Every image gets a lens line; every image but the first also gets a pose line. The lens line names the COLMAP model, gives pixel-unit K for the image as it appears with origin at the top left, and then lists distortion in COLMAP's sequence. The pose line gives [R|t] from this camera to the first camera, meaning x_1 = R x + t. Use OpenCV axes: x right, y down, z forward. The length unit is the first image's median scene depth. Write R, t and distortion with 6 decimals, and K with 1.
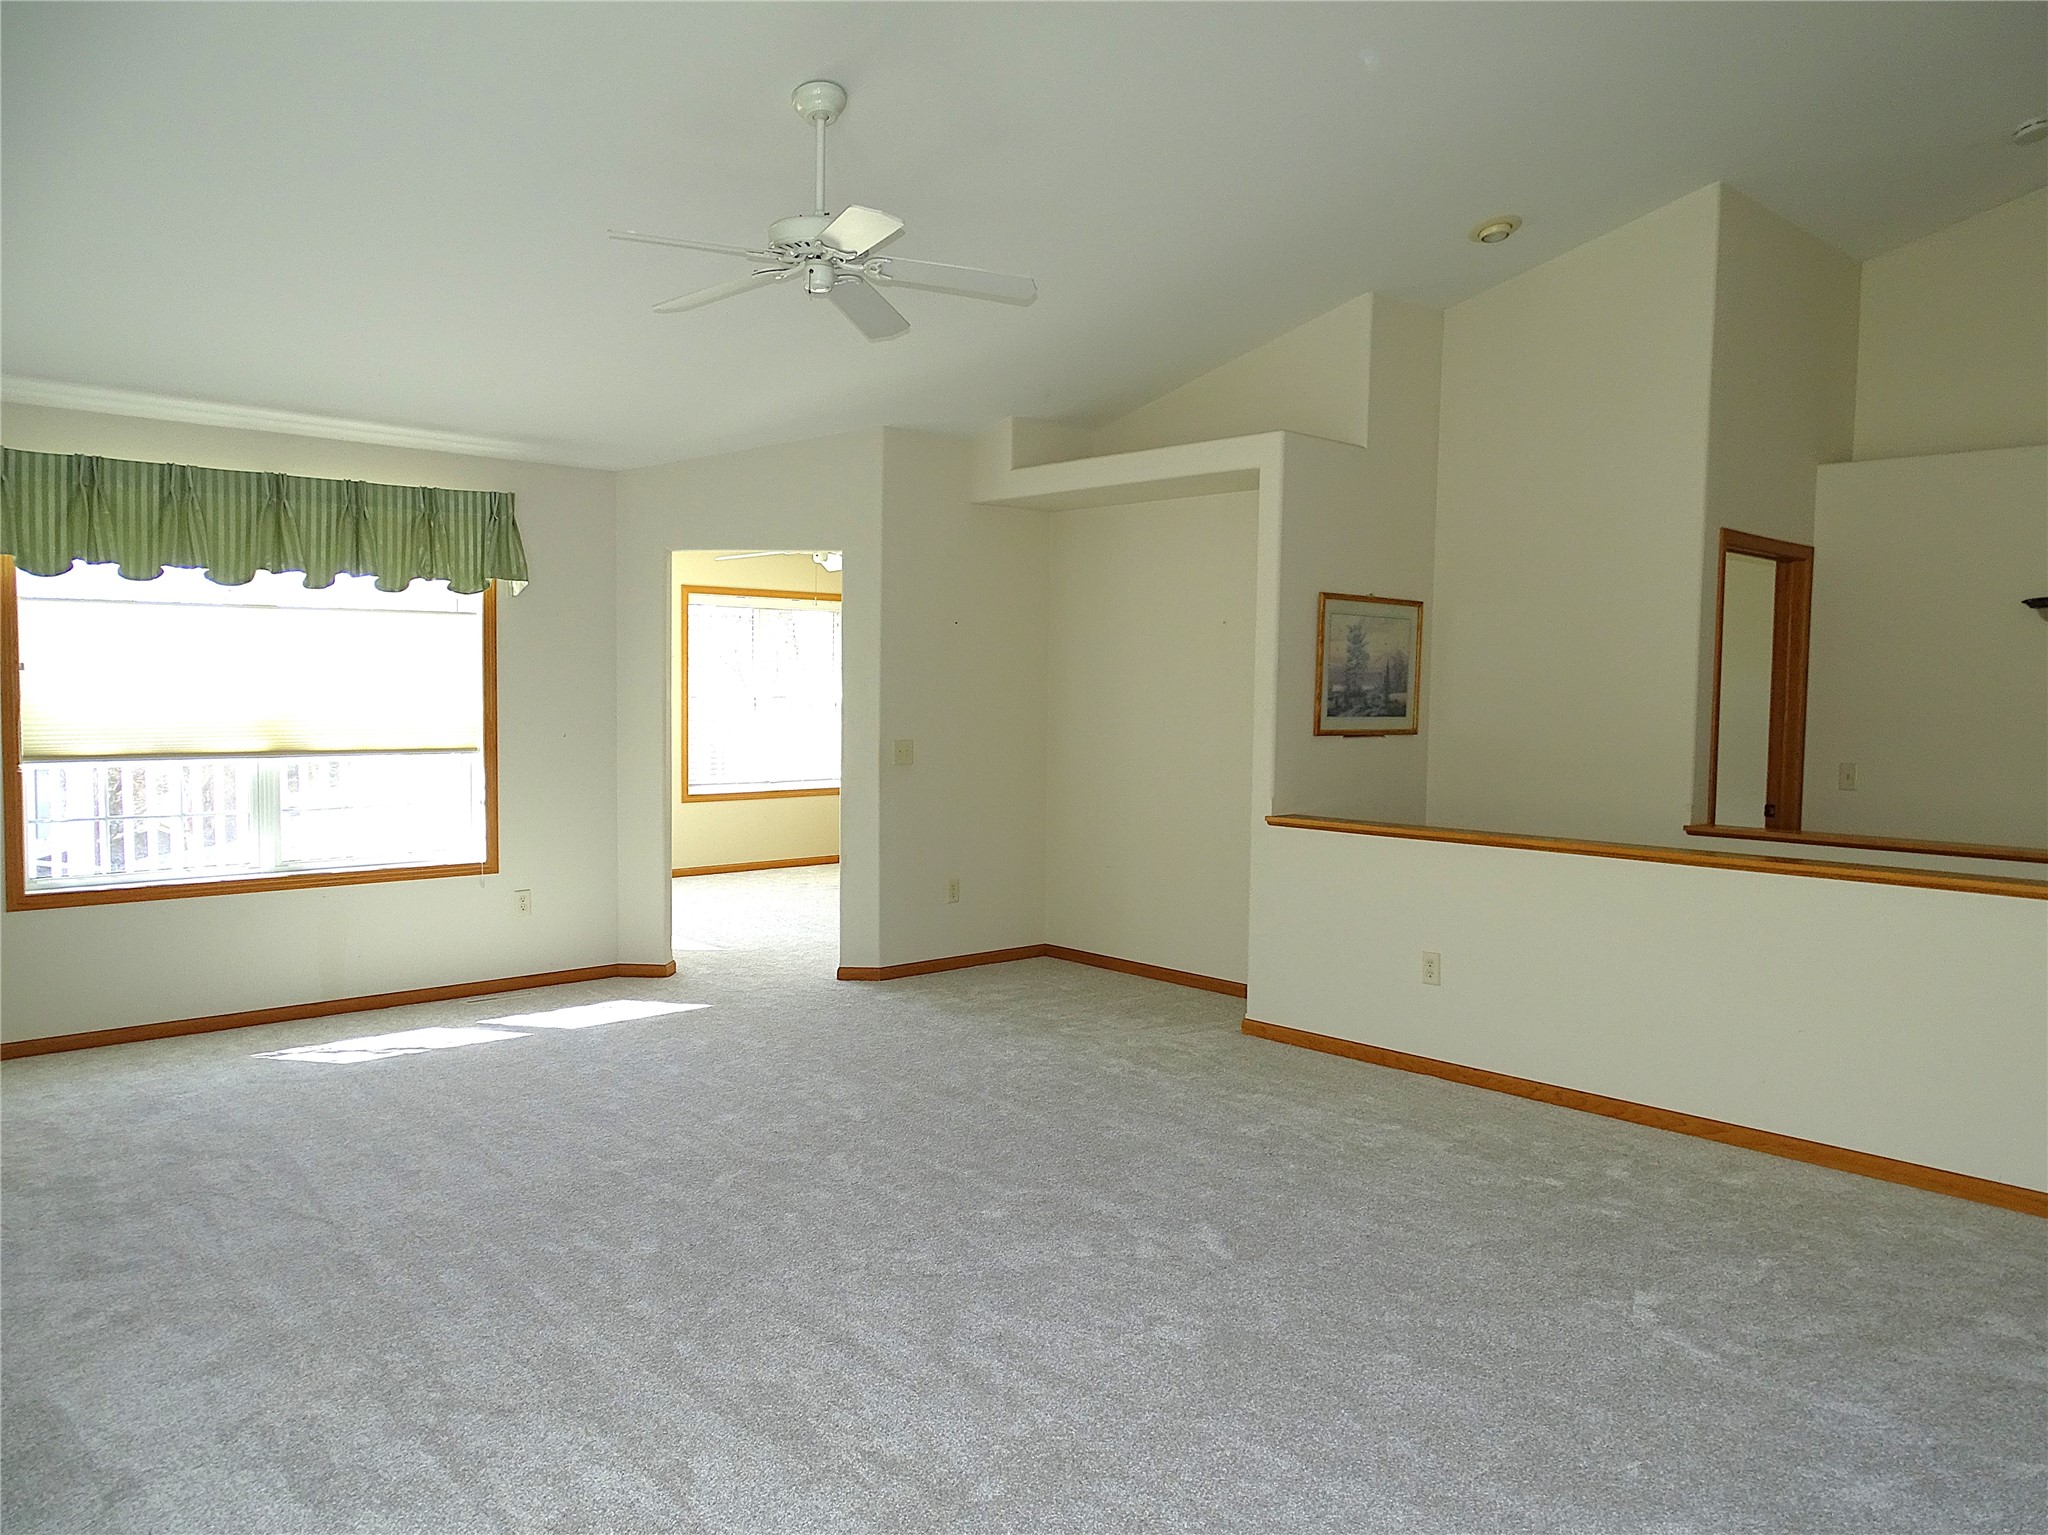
lens RADIAL K [[1501.4, 0, 1024.0], [0, 1501.4, 767.5], [0, 0, 1]] dist [0.003413, 0.001984]
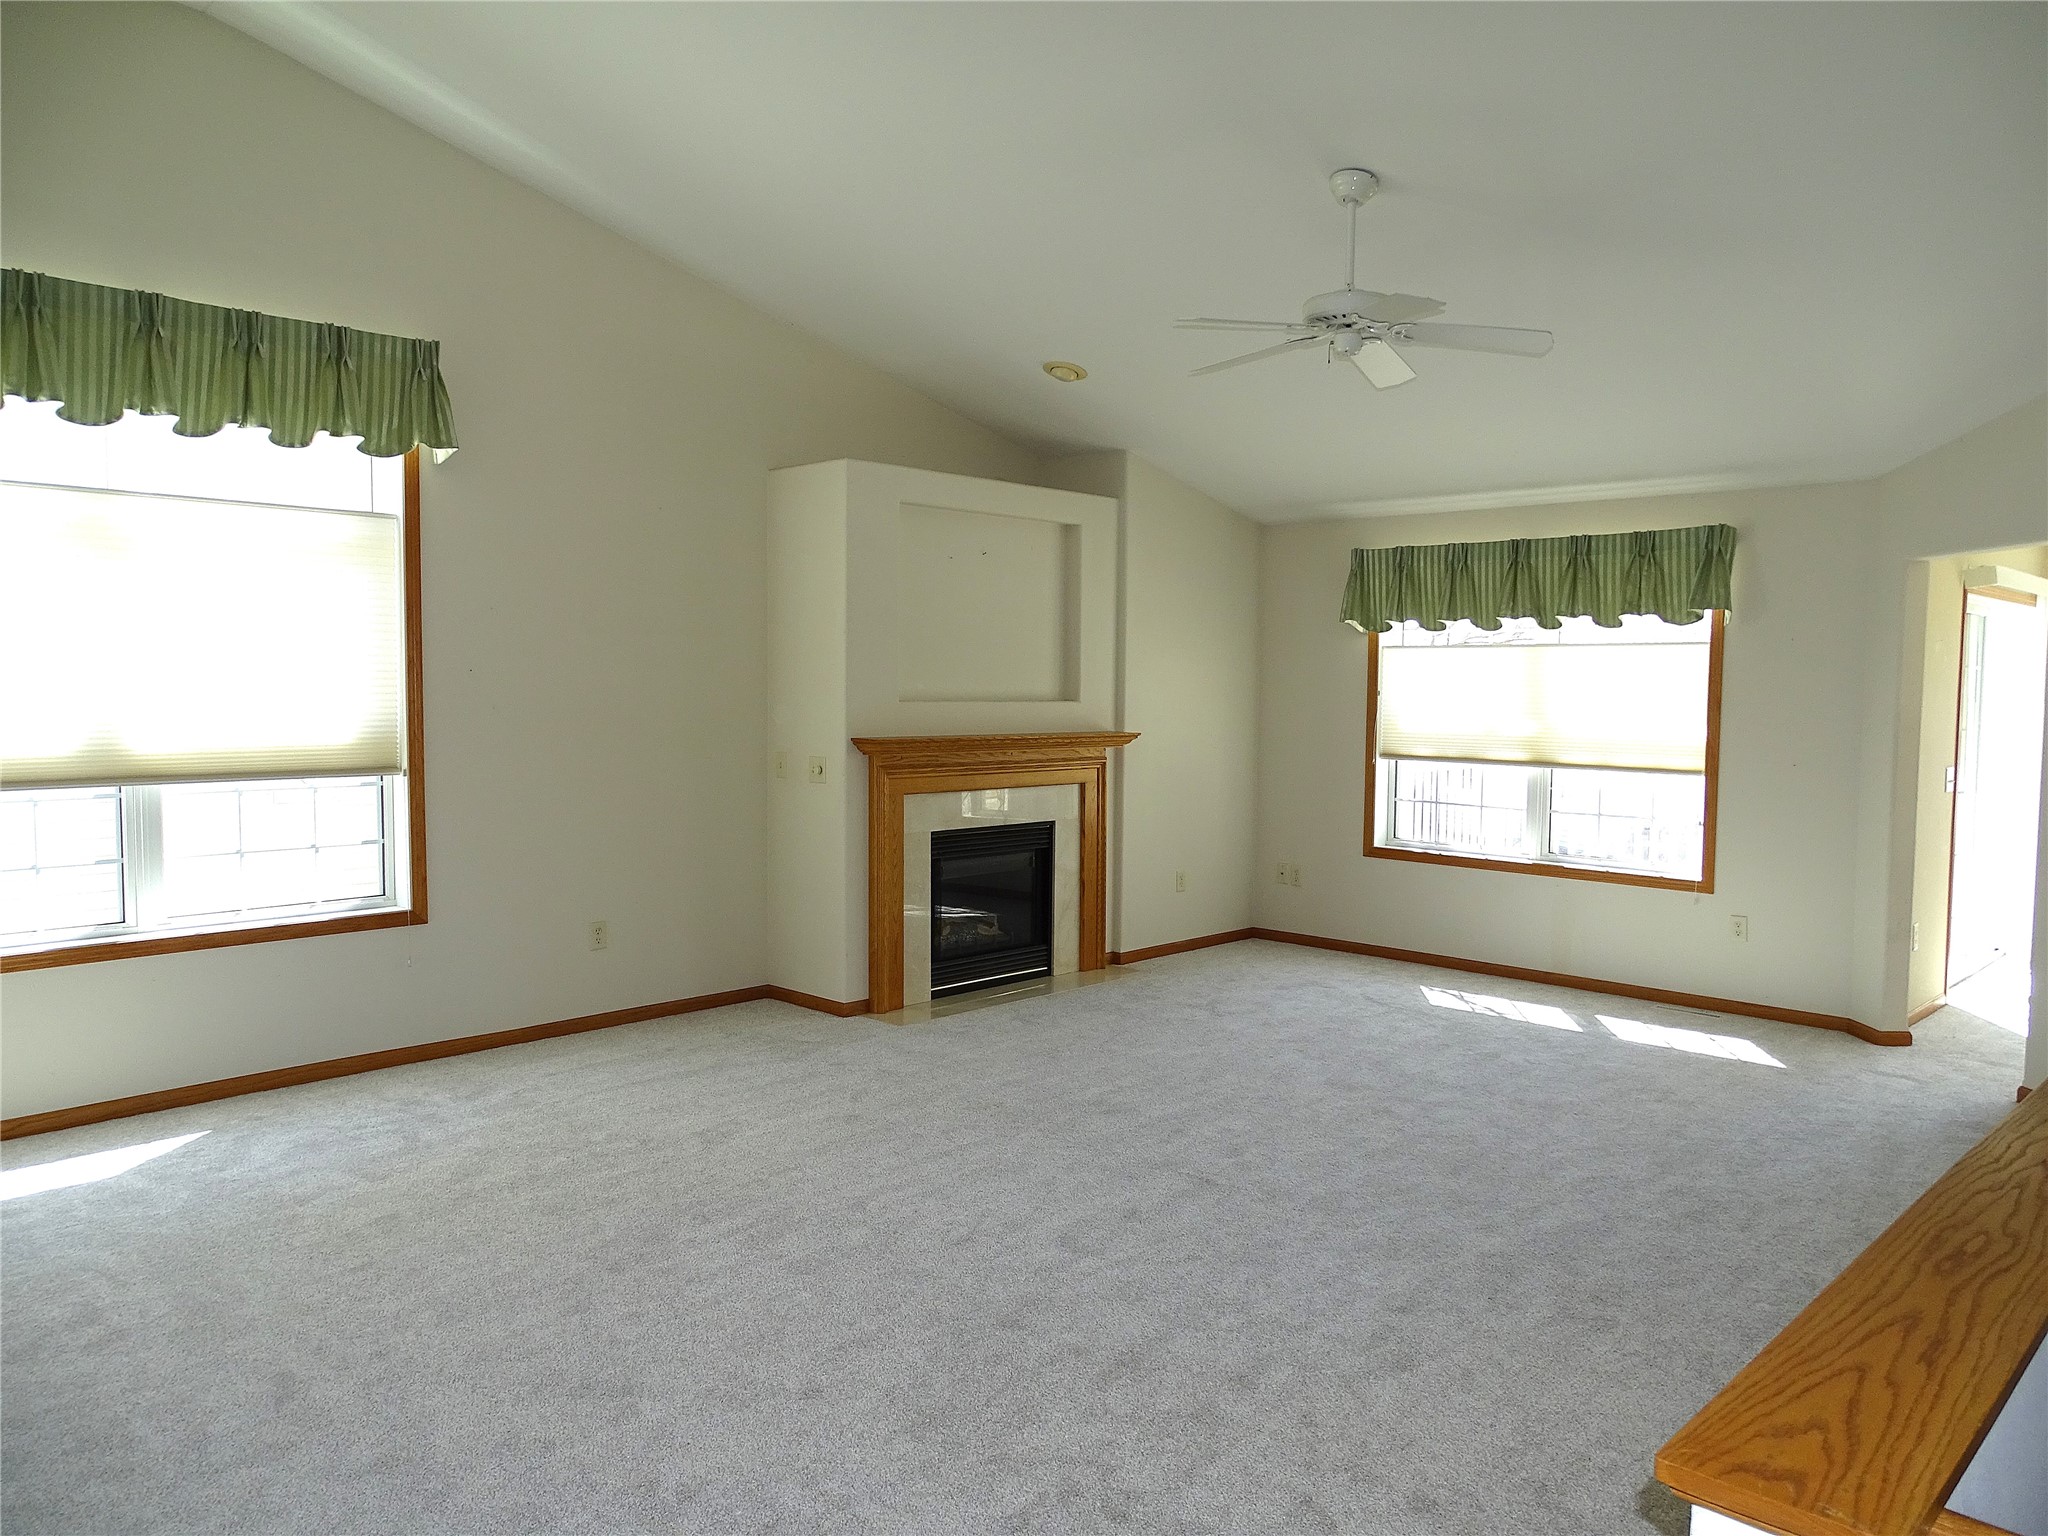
lens RADIAL K [[1501.4, 0, 1024.0], [0, 1501.4, 768.0], [0, 0, 1]] dist [0.003413, 0.001984]
pose [[0.054852, 0.041709, -0.997623, 0.675513], [-0.074077, 0.996544, 0.037591, -0.020235], [0.995743, 0.071839, 0.057752, 0.486810]]
